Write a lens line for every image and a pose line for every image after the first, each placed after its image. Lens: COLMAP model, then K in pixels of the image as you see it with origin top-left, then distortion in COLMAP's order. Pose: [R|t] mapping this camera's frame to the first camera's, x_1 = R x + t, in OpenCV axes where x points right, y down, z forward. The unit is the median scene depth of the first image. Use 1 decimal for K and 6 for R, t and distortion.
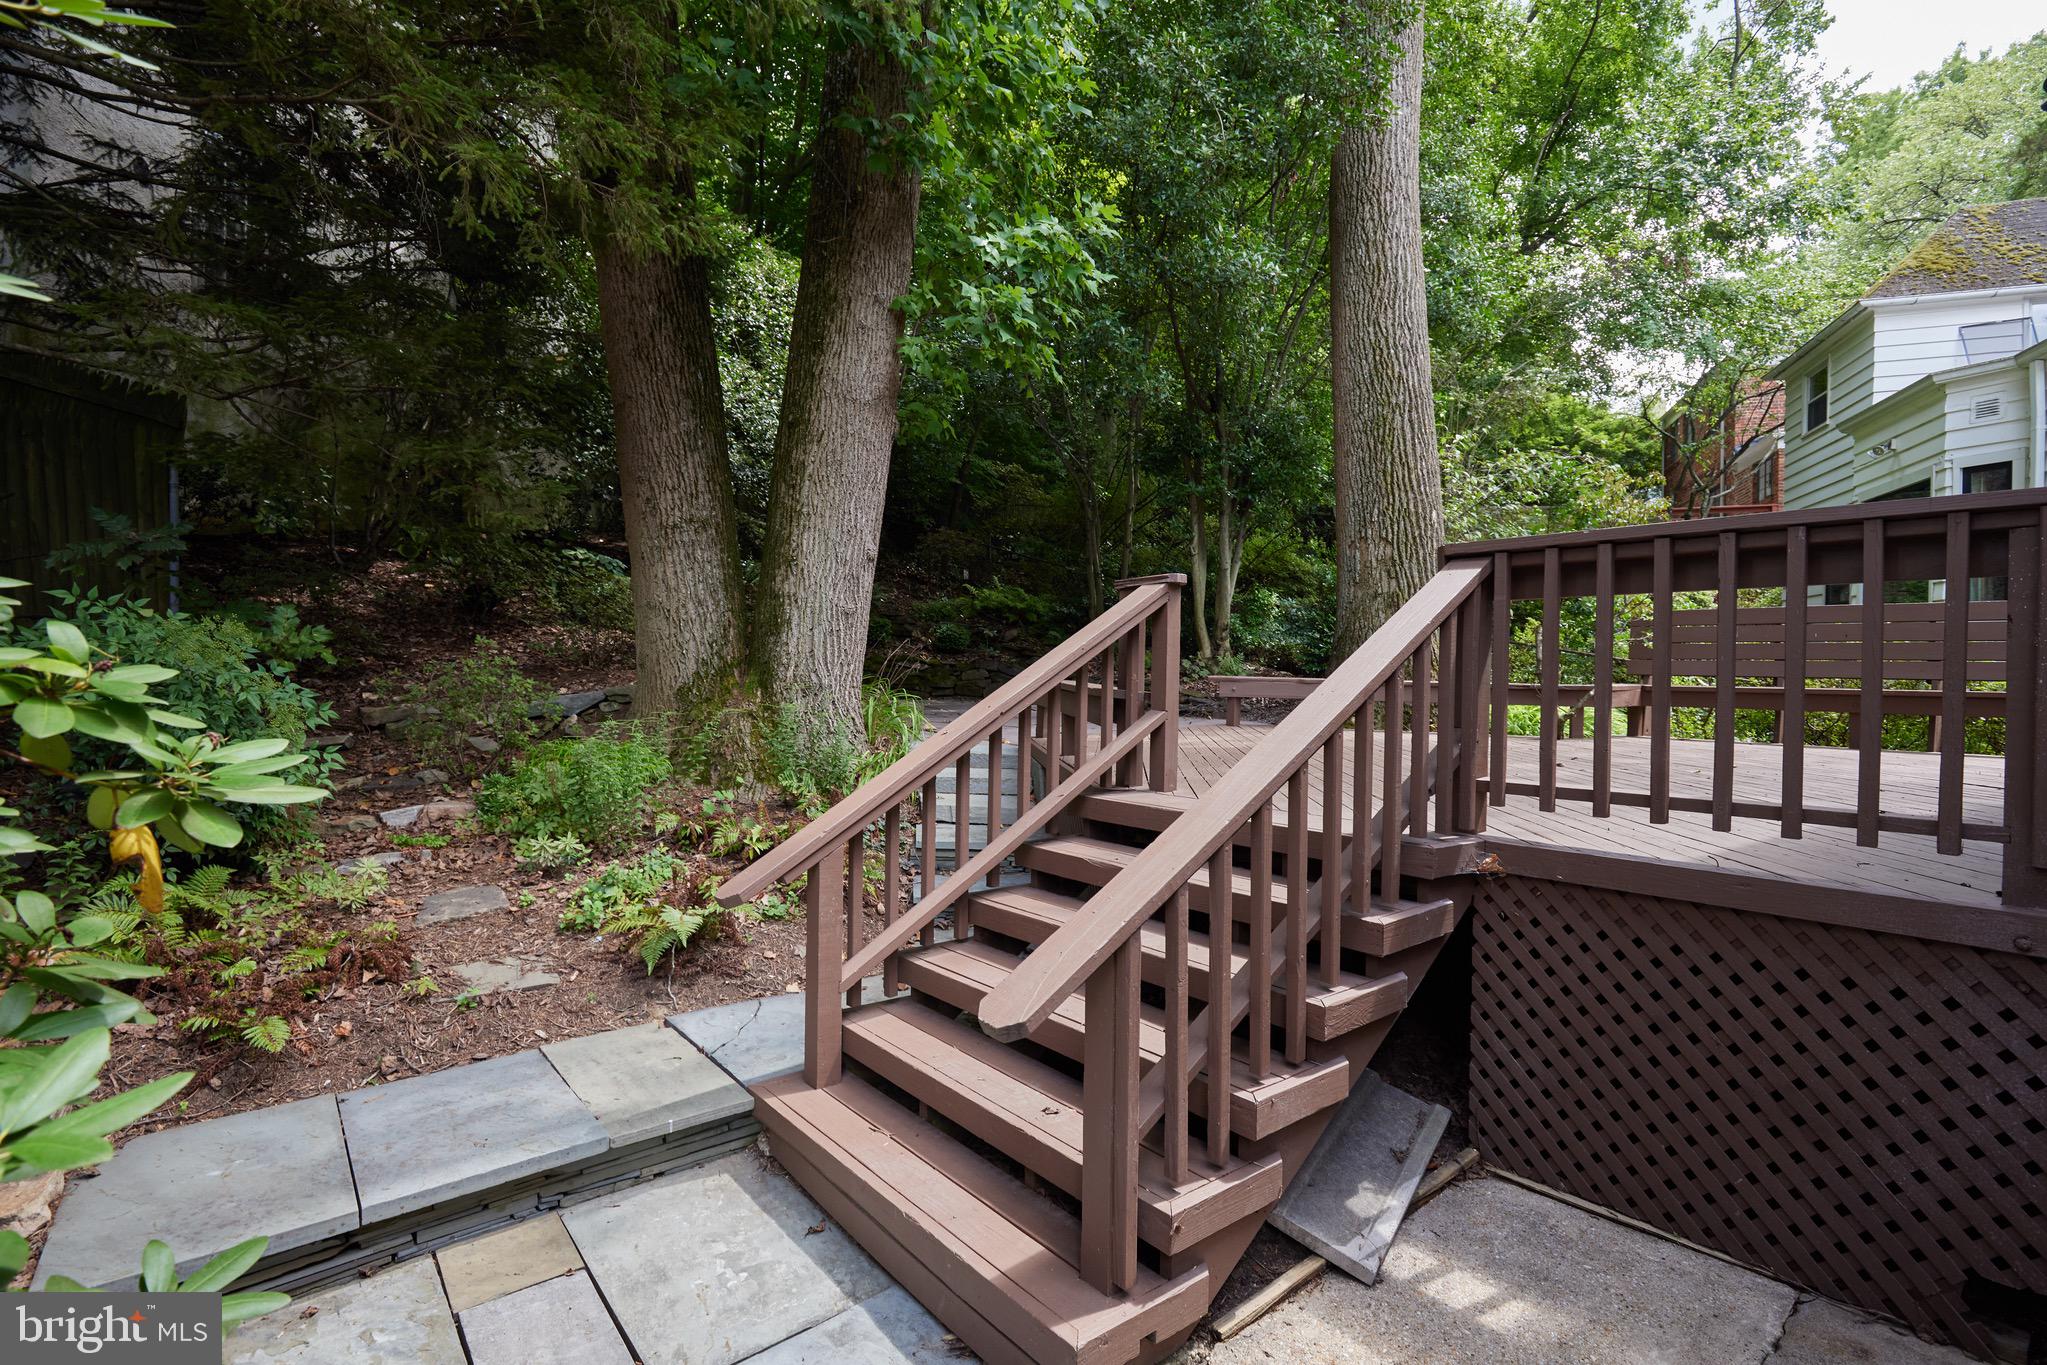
lens RADIAL K [[979.5, 0, 1031.3], [0, 979.5, 669.3], [0, 0, 1]] dist [-0.000071, -0.000067]
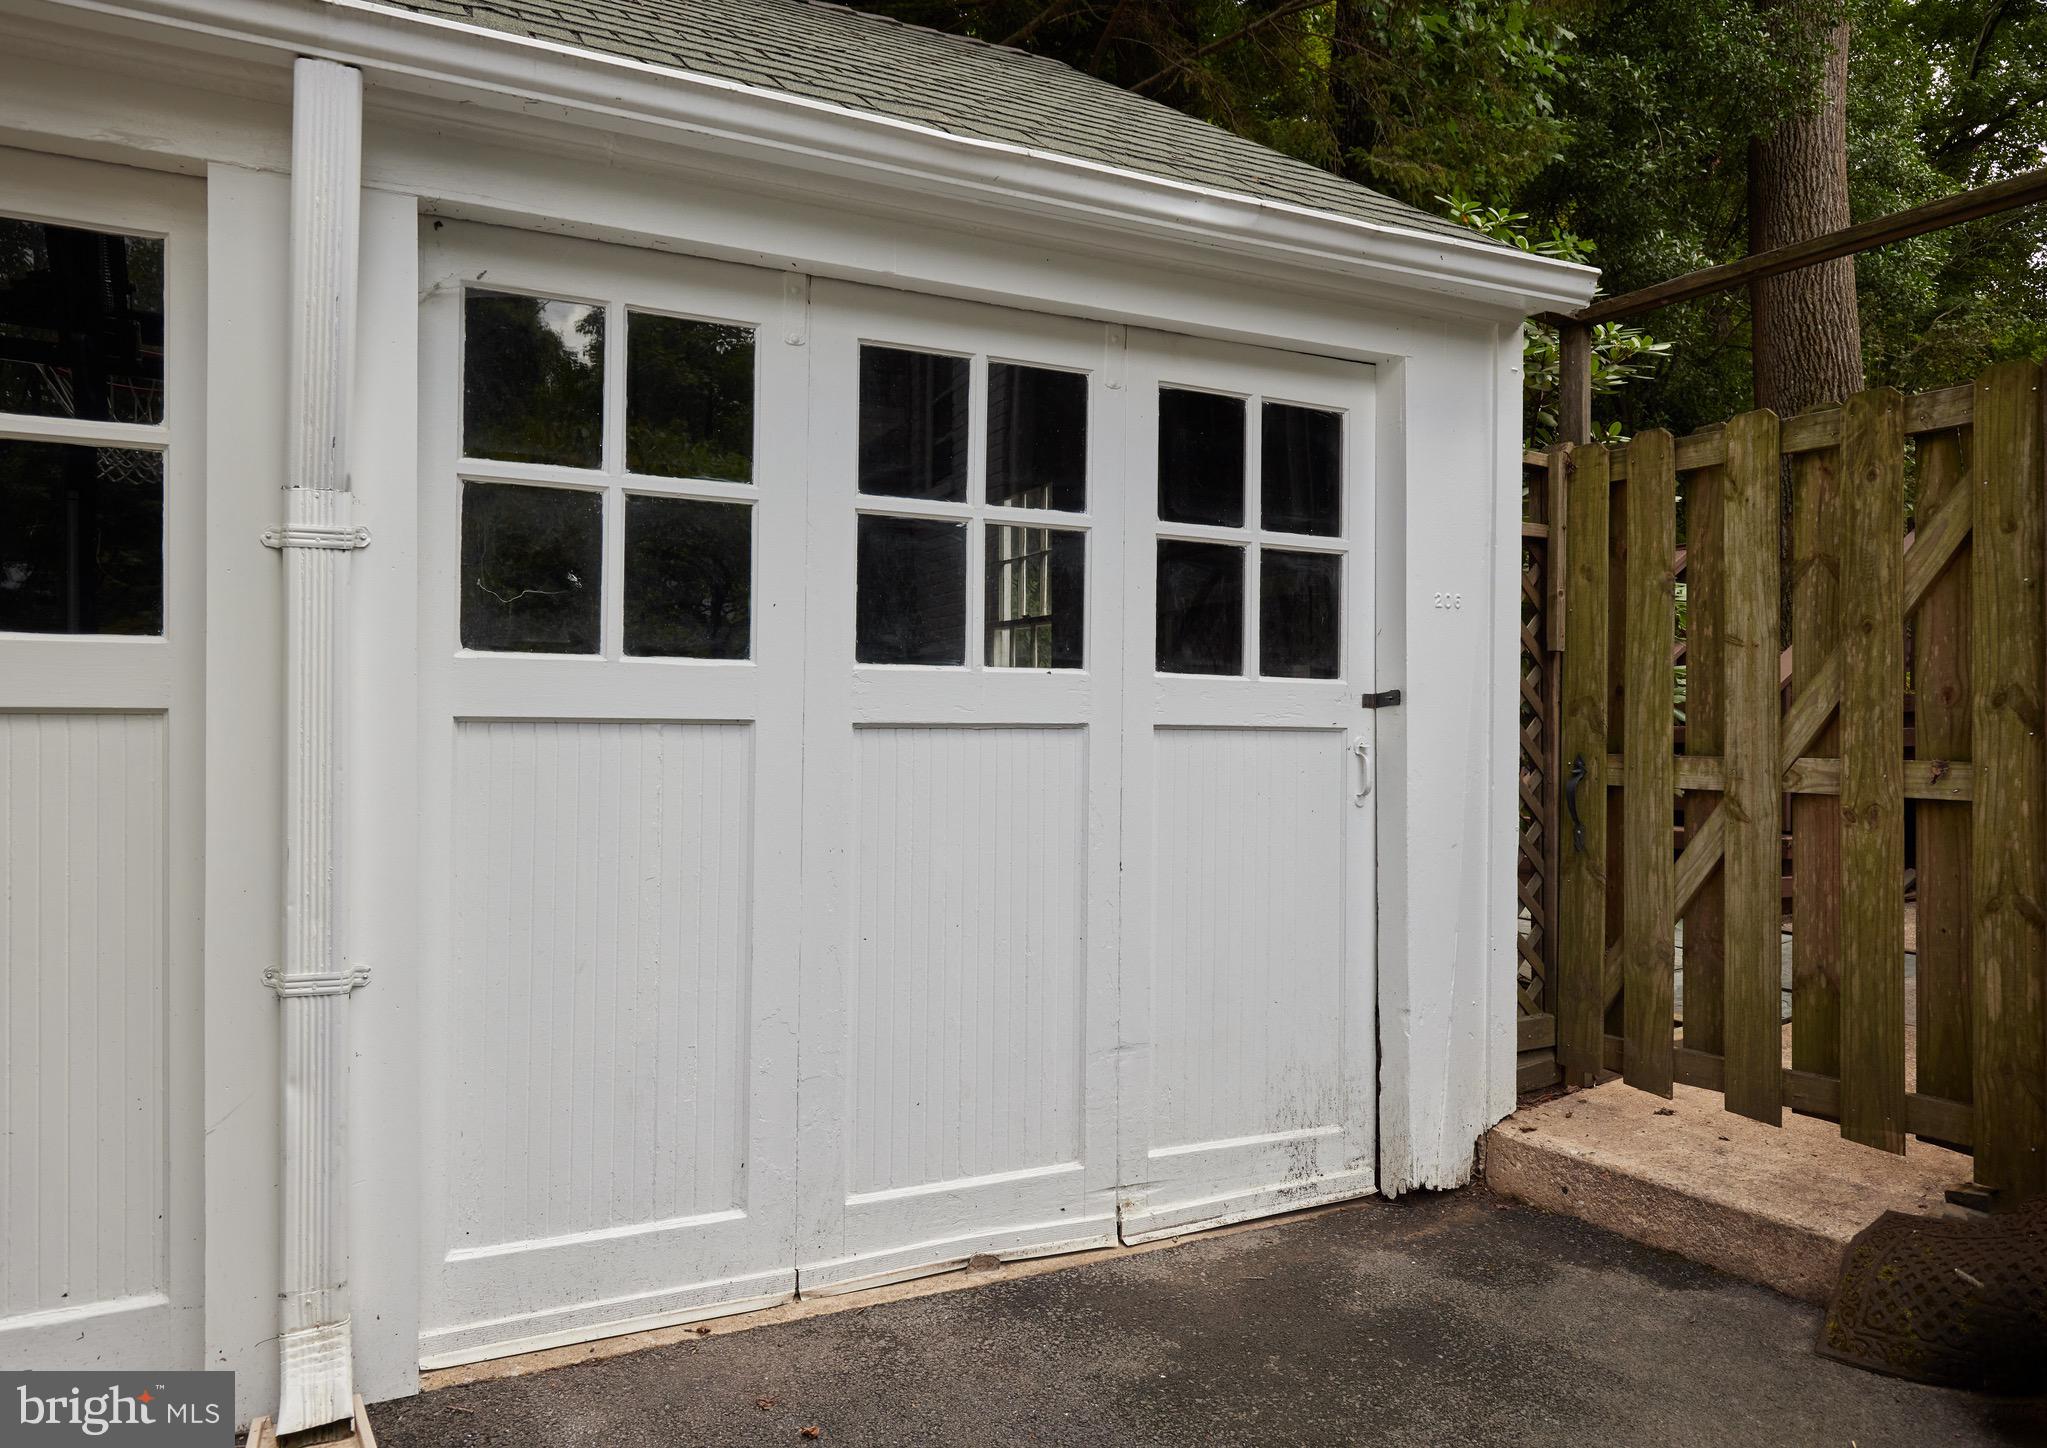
lens RADIAL K [[1376.3, 0, 1023.5], [0, 1376.3, 724.0], [0, 0, 1]] dist [-0.002754, -0.001747]
pose [[0.991071, -0.008013, -0.133092, -0.253515], [0.008431, 0.999961, 0.002576, 0.070215], [0.133066, -0.003676, 0.991100, -0.499859]]
